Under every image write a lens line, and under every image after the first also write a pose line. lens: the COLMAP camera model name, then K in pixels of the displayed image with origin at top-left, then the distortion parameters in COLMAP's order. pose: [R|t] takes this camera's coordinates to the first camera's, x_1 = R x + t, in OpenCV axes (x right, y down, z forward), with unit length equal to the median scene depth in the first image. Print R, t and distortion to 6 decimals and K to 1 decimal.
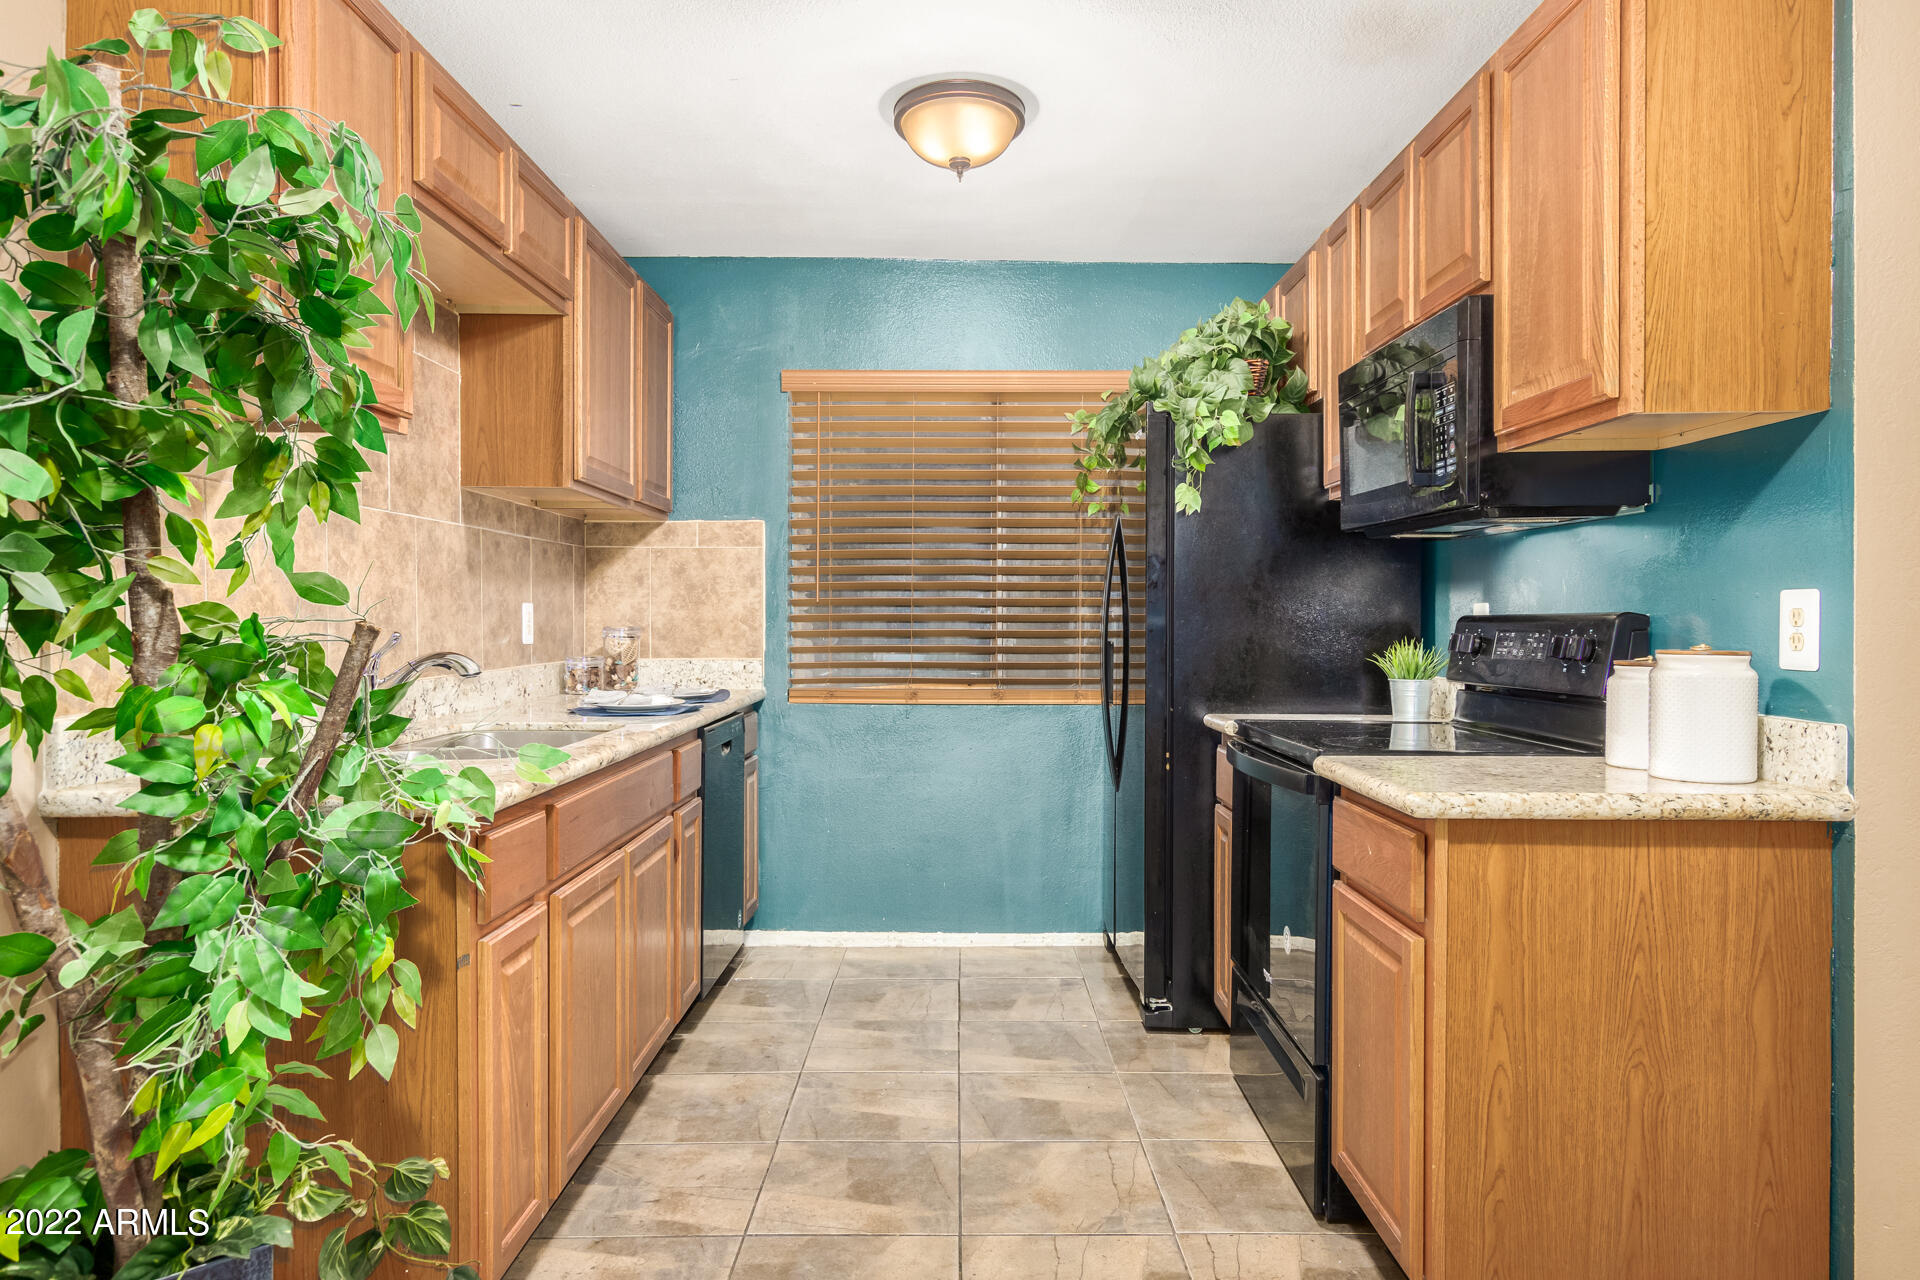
lens RADIAL K [[1161.5, 0, 984.9], [0, 1161.5, 641.8], [0, 0, 1]] dist [0.003335, 0.000855]
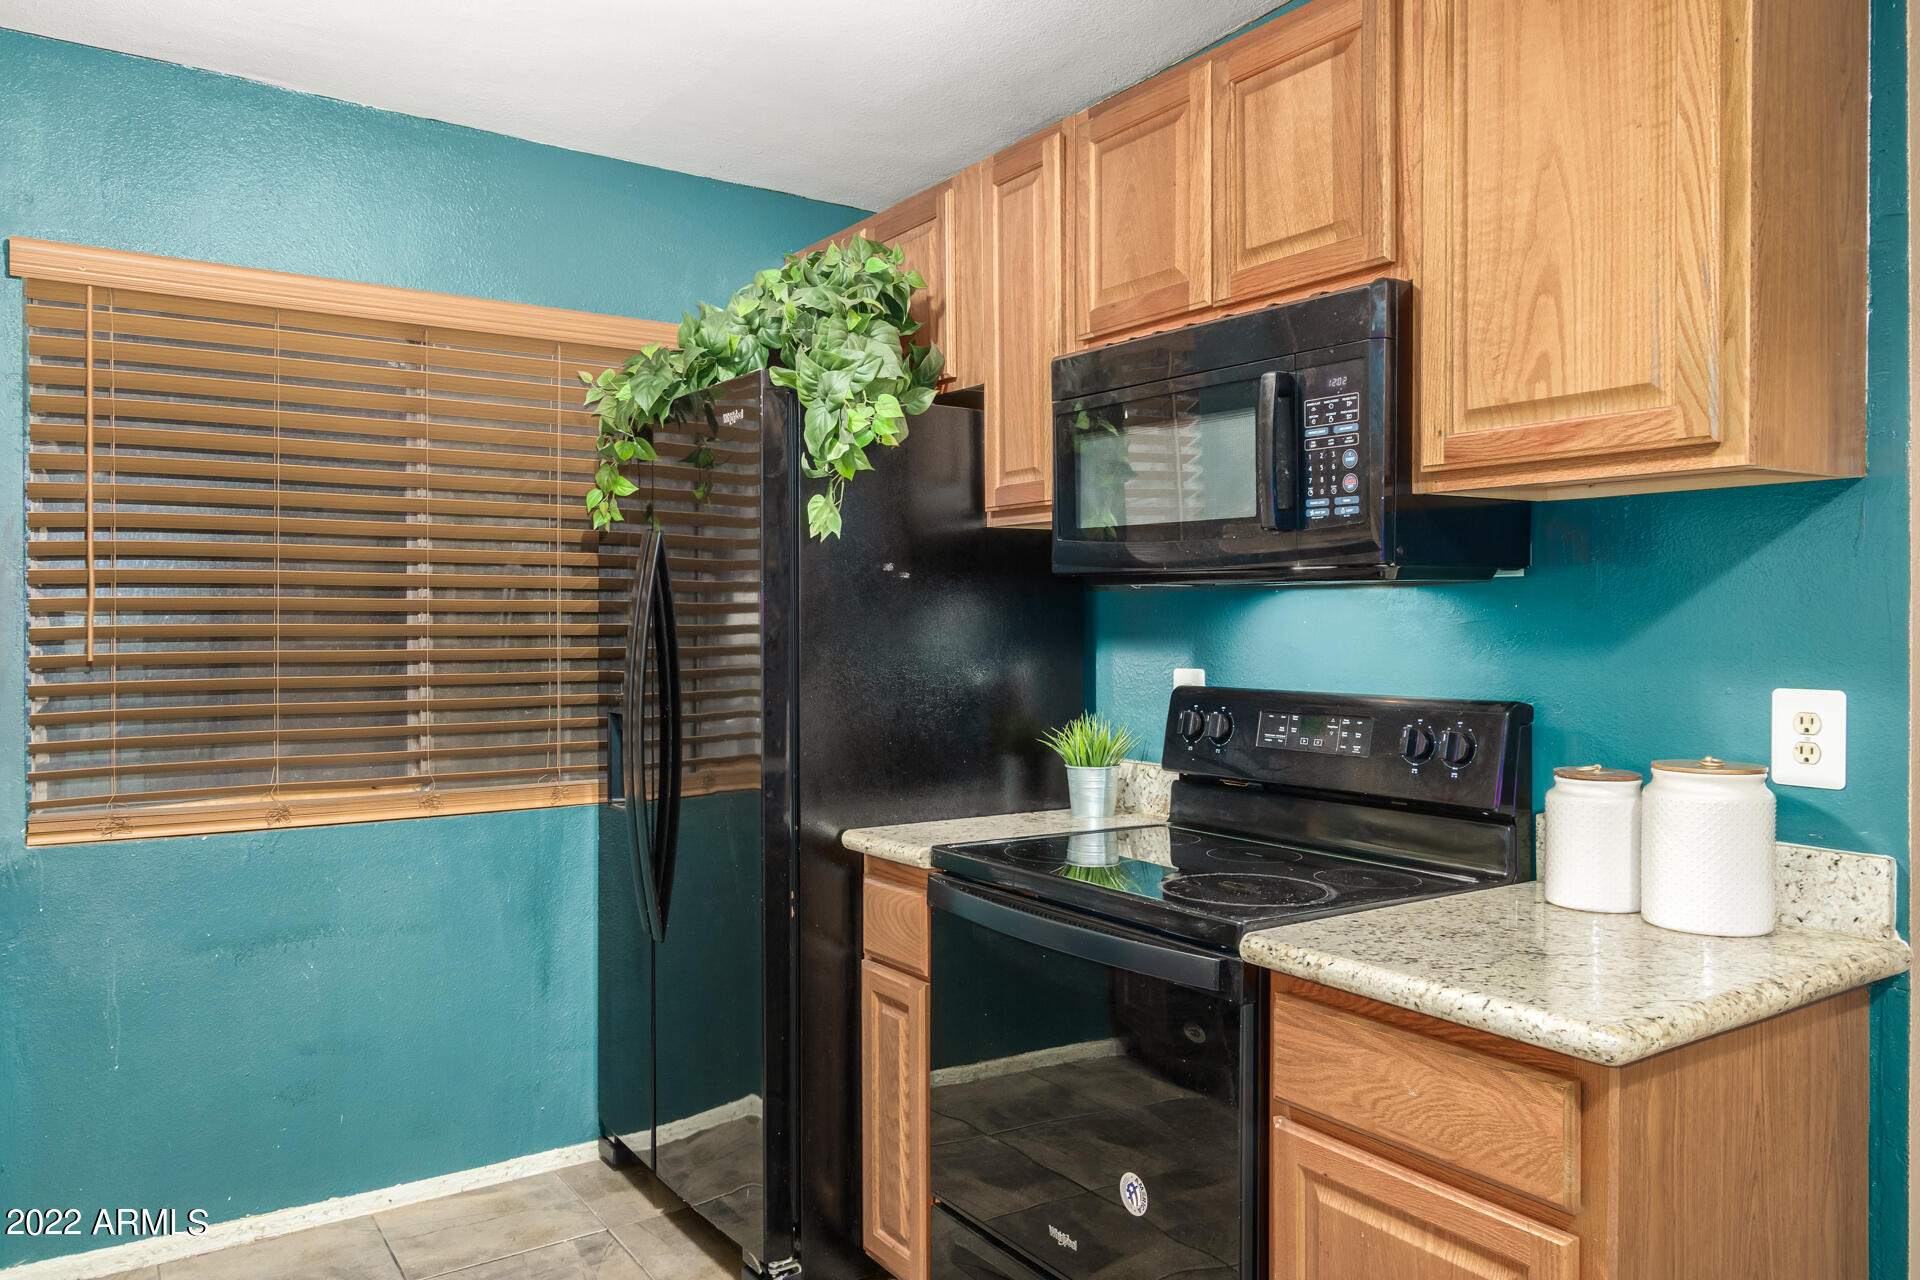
lens RADIAL K [[1322.9, 0, 960.0], [0, 1322.9, 640.0], [0, 0, 1]] dist [0.006233, 0.001081]
pose [[0.839454, -0.008320, 0.543367, -0.247222], [0.012080, 0.999921, -0.003351, -0.065461], [-0.543296, 0.009376, 0.839489, 0.416839]]
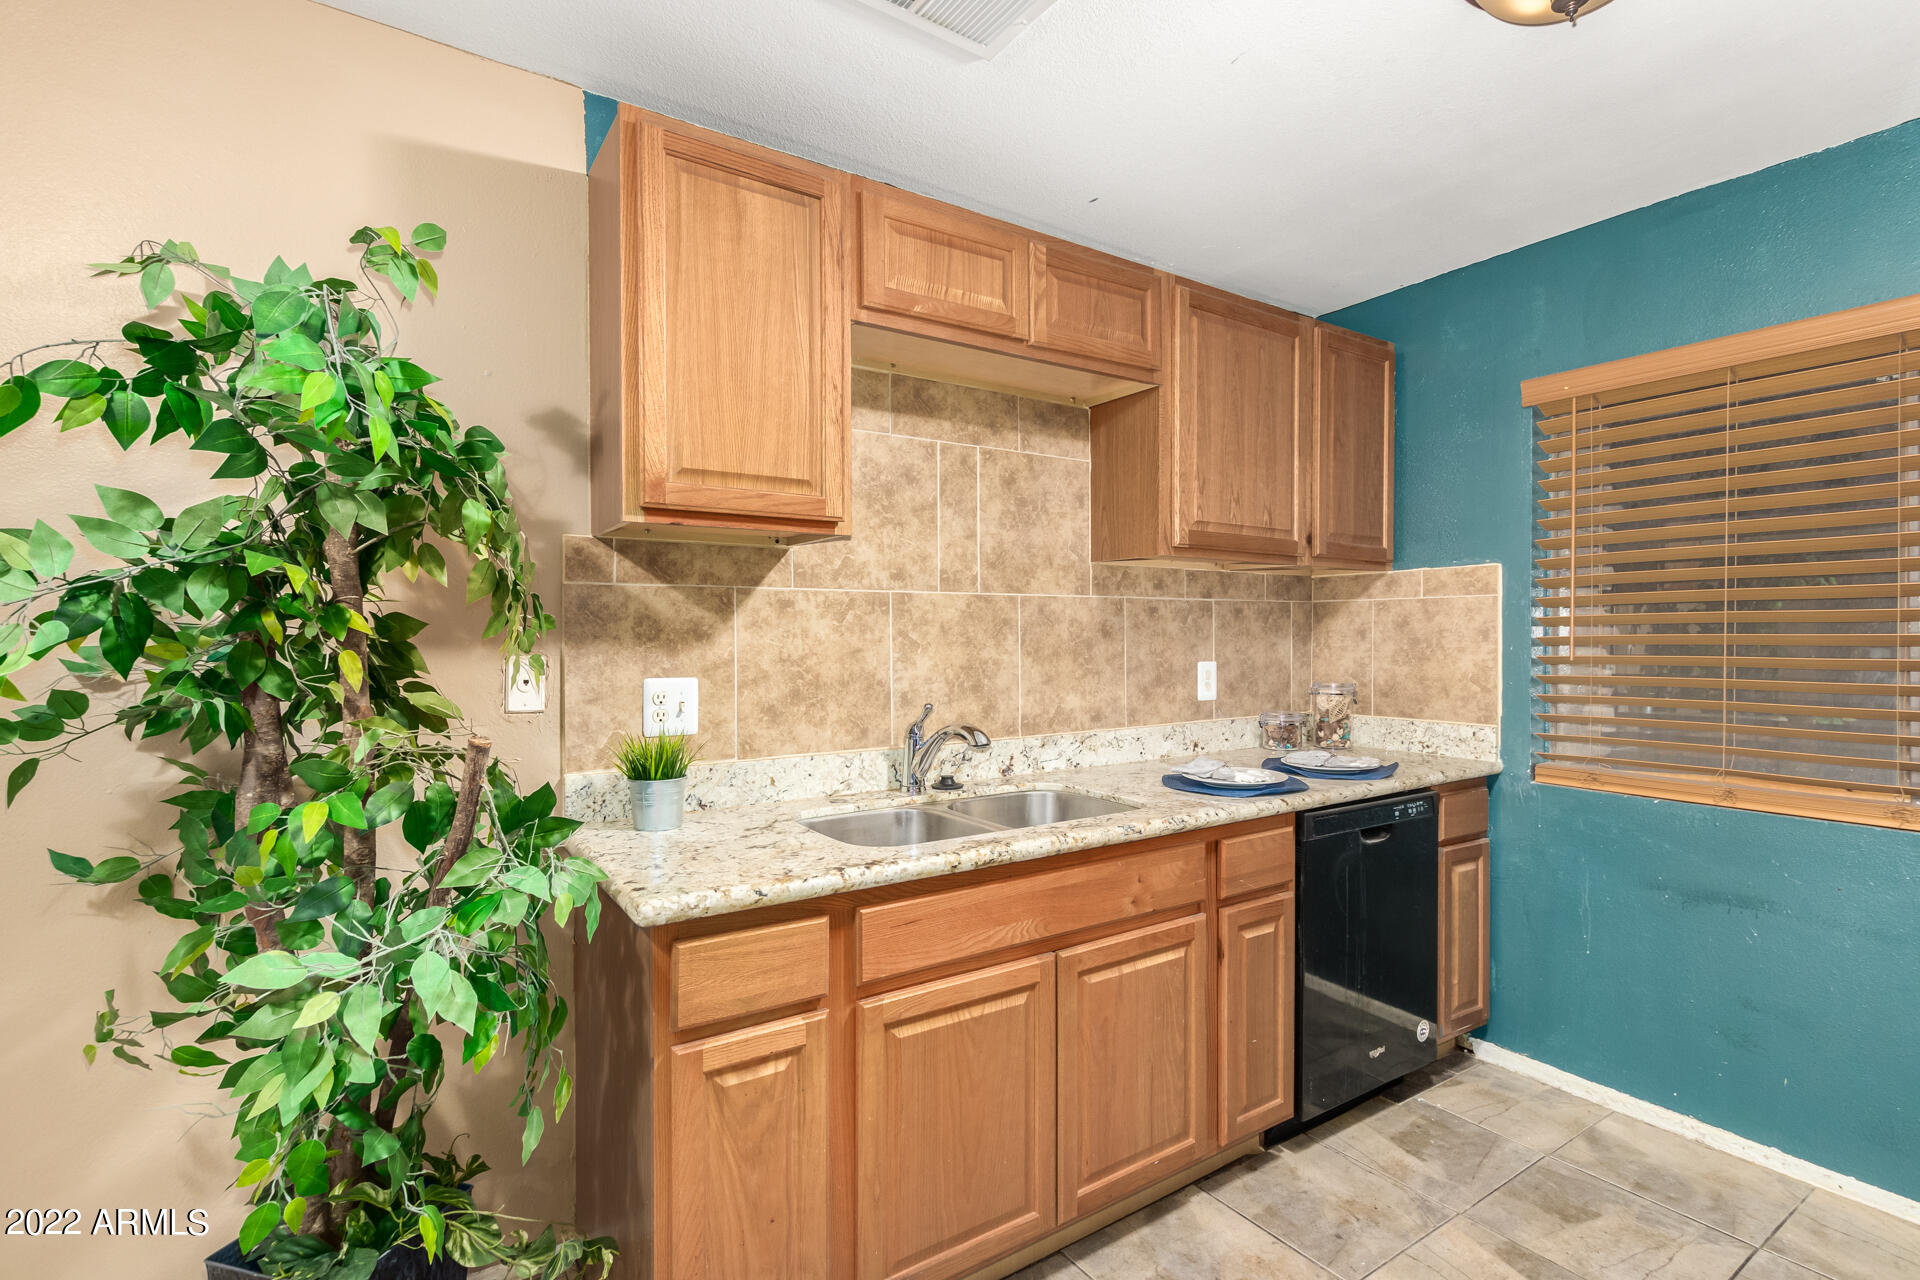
lens RADIAL K [[874.1, 0, 978.9], [0, 874.1, 638.7], [0, 0, 1]] dist [0.003085, -0.002073]
pose [[0.542898, 0.001362, -0.839797, 0.244319], [-0.015711, 0.999840, -0.008535, -0.065801], [0.839651, 0.017827, 0.542833, 0.580762]]
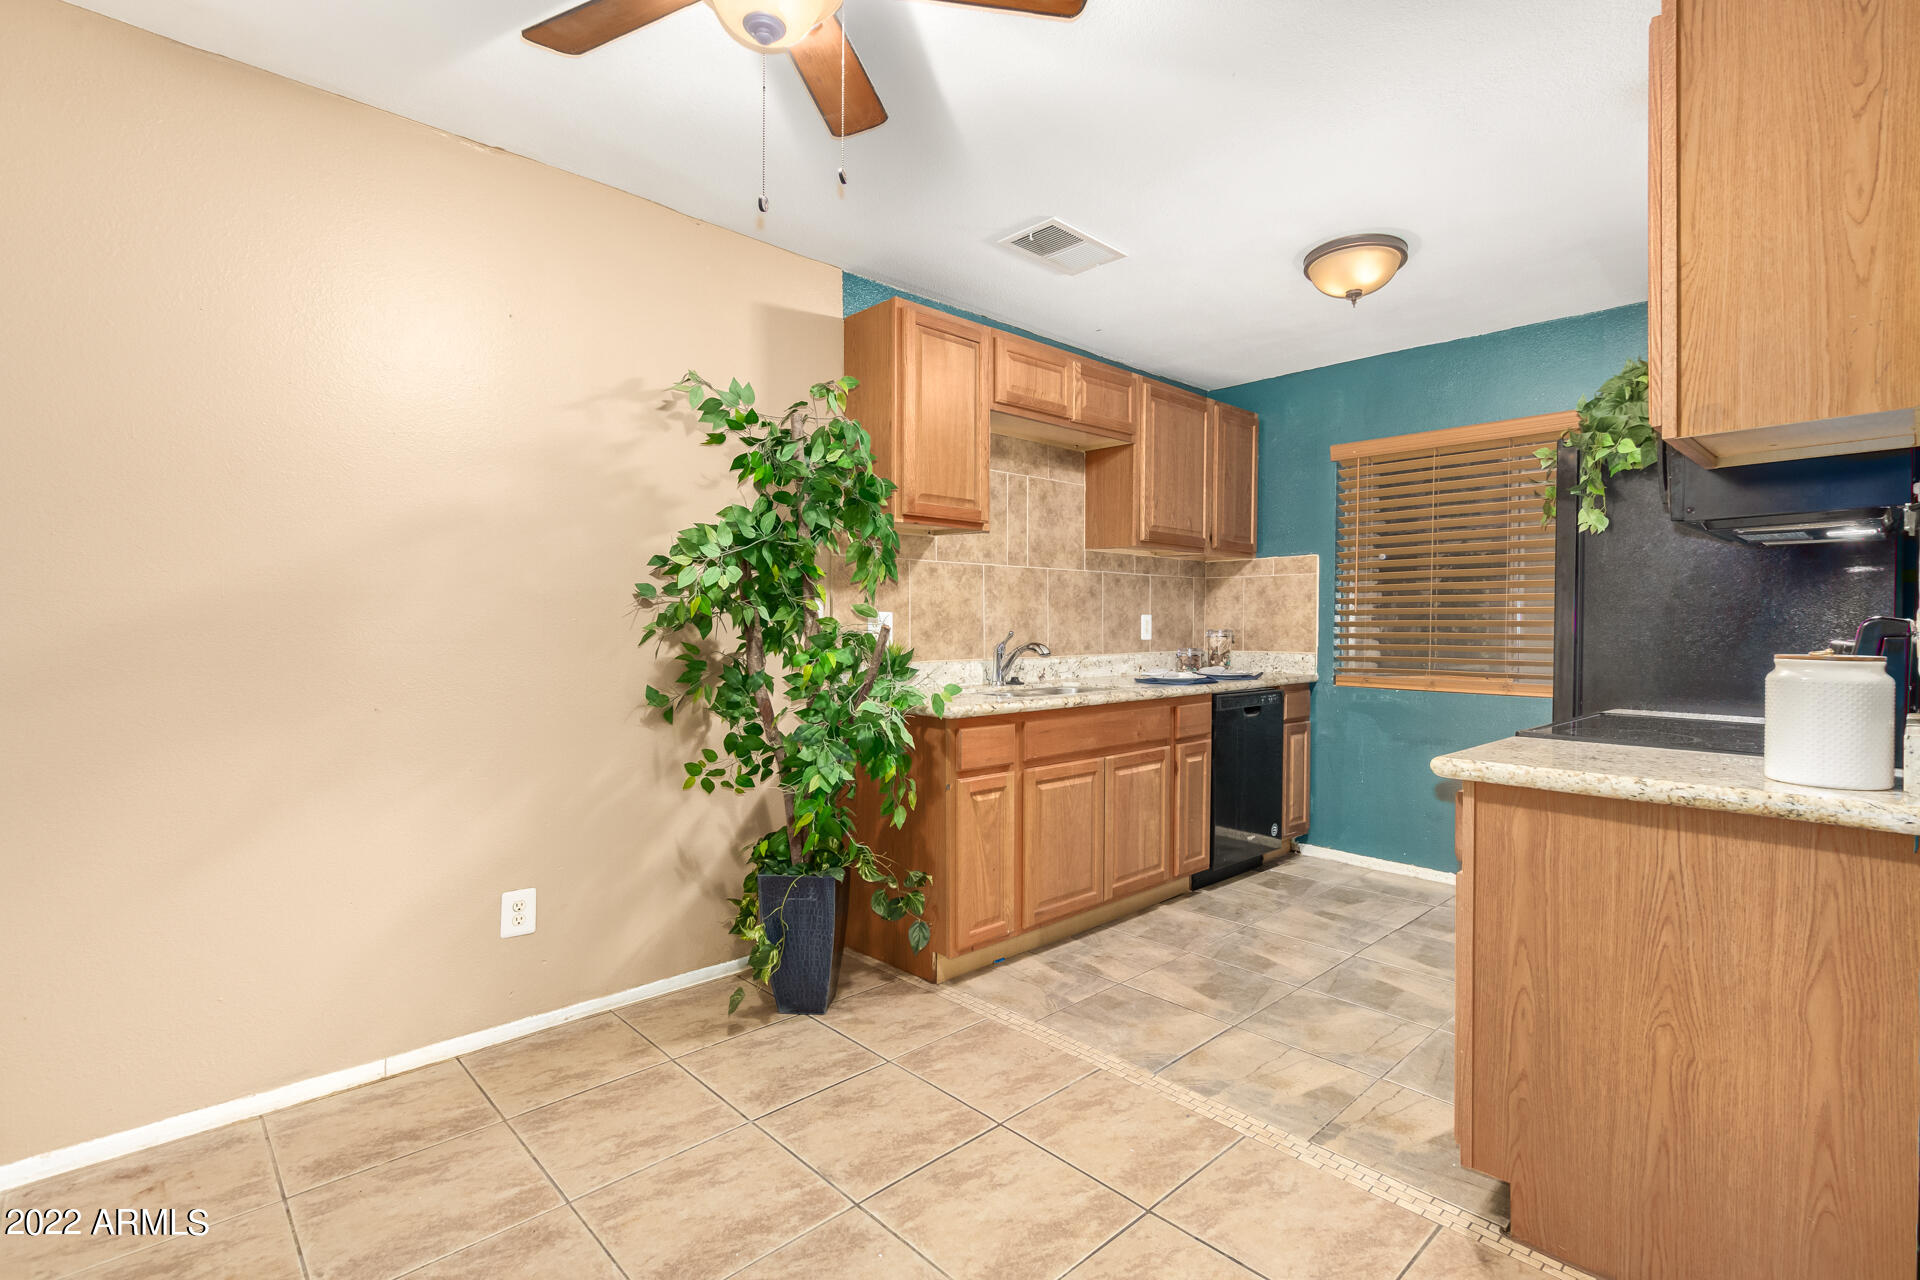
lens RADIAL K [[882.1, 0, 1010.5], [0, 882.1, 644.7], [0, 0, 1]] dist [0.000222, -0.000296]
pose [[0.705102, 0.016934, -0.708904, 0.533963], [-0.015218, 0.999846, 0.008748, 0.001679], [0.708942, 0.004620, 0.705251, -0.029933]]
